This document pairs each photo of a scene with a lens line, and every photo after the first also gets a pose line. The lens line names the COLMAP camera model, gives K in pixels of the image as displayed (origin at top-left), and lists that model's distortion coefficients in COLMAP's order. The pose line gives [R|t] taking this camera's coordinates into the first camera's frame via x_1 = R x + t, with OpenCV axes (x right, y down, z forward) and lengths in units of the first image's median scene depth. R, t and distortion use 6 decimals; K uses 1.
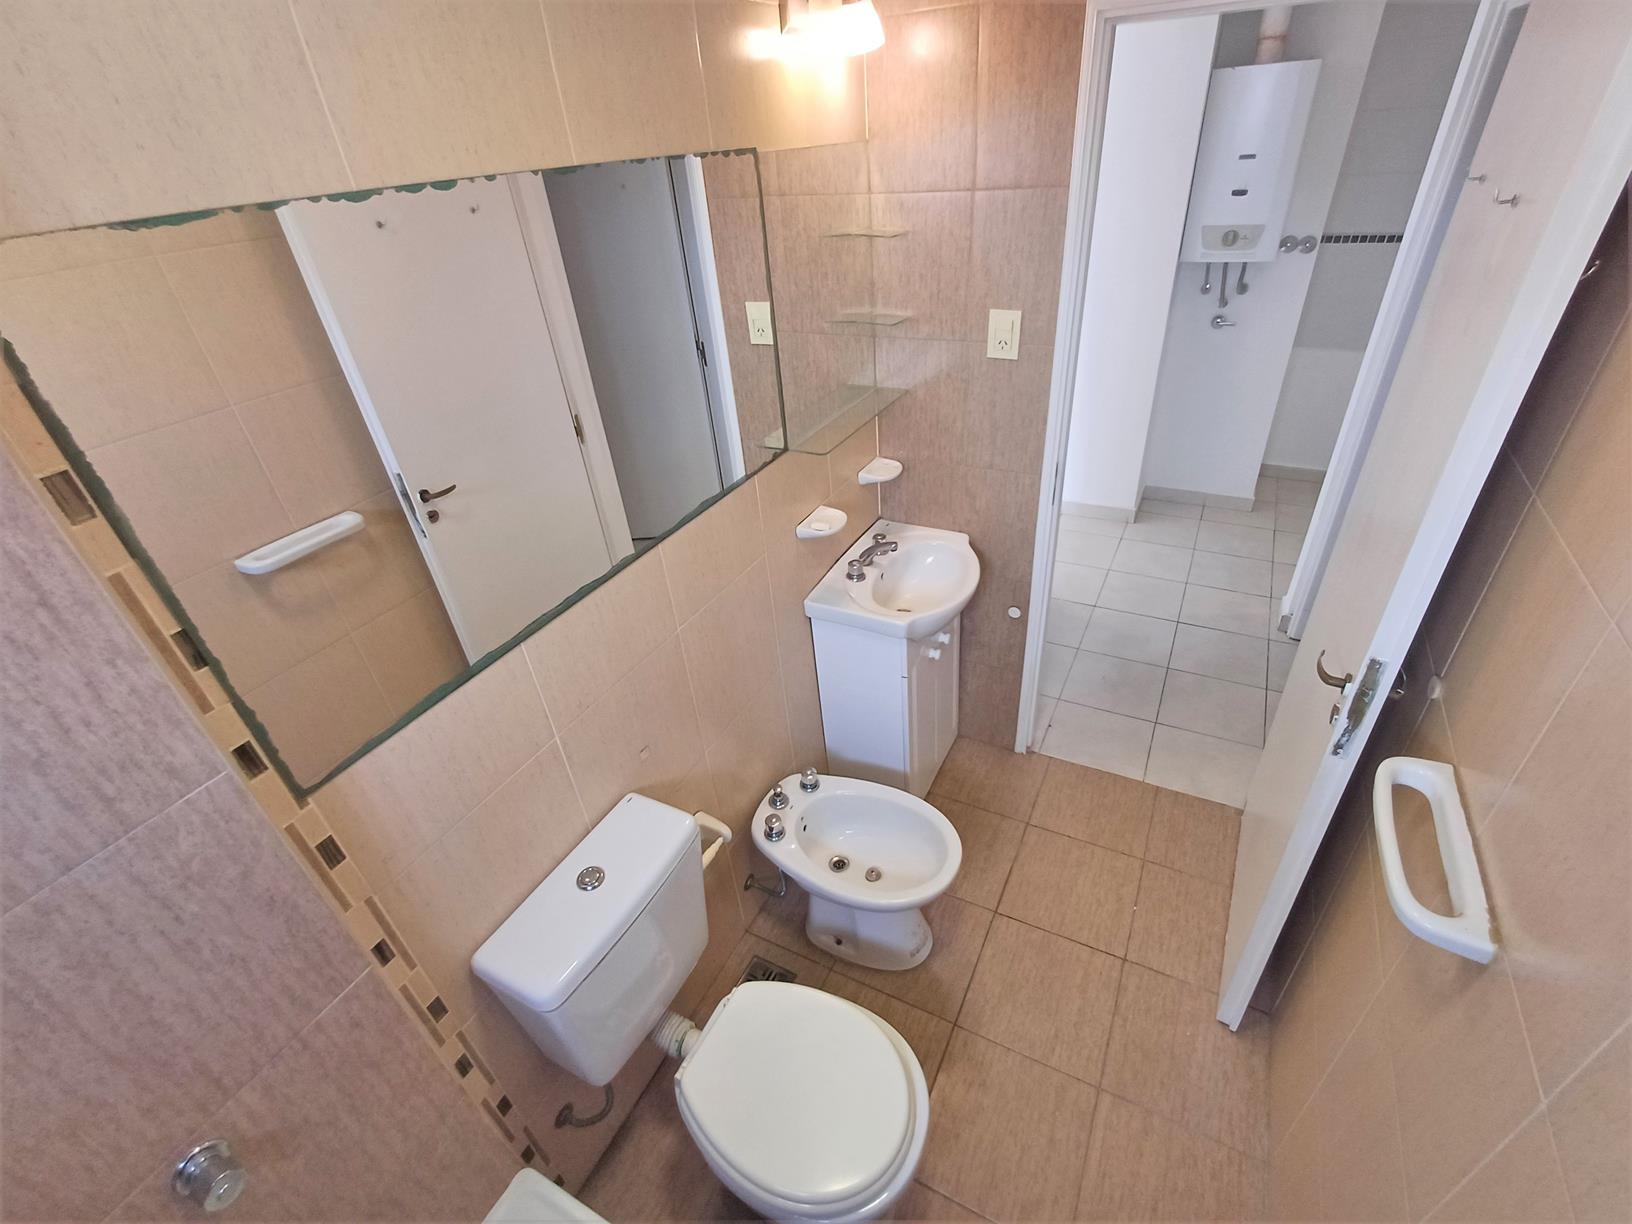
lens RADIAL K [[734.8, 0, 829.5], [0, 734.8, 617.4], [0, 0, 1]] dist [-0.002679, -0.006174]
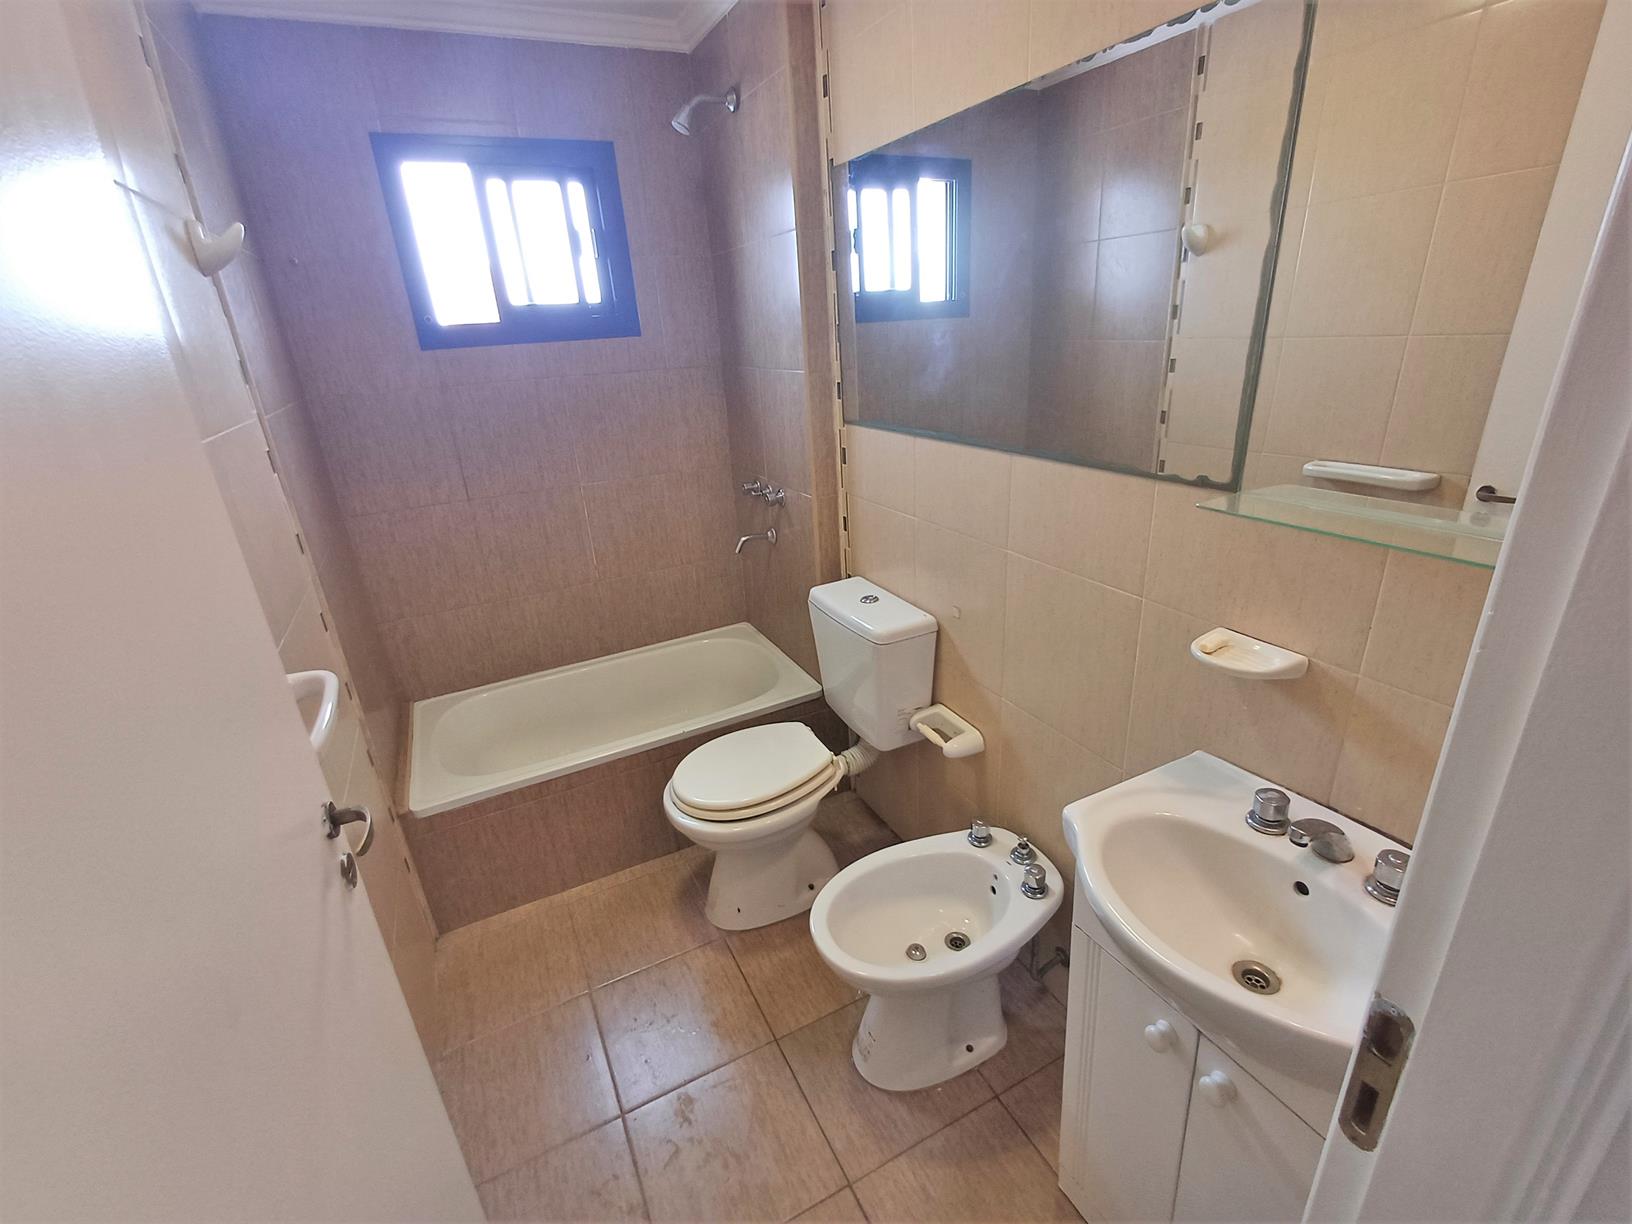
lens RADIAL K [[734.8, 0, 829.5], [0, 734.8, 617.4], [0, 0, 1]] dist [-0.002679, -0.006174]
pose [[-0.571577, 0.402297, -0.715162, 0.547911], [-0.370614, 0.651029, 0.662425, -0.396626], [0.732083, 0.643676, -0.223016, 0.874257]]
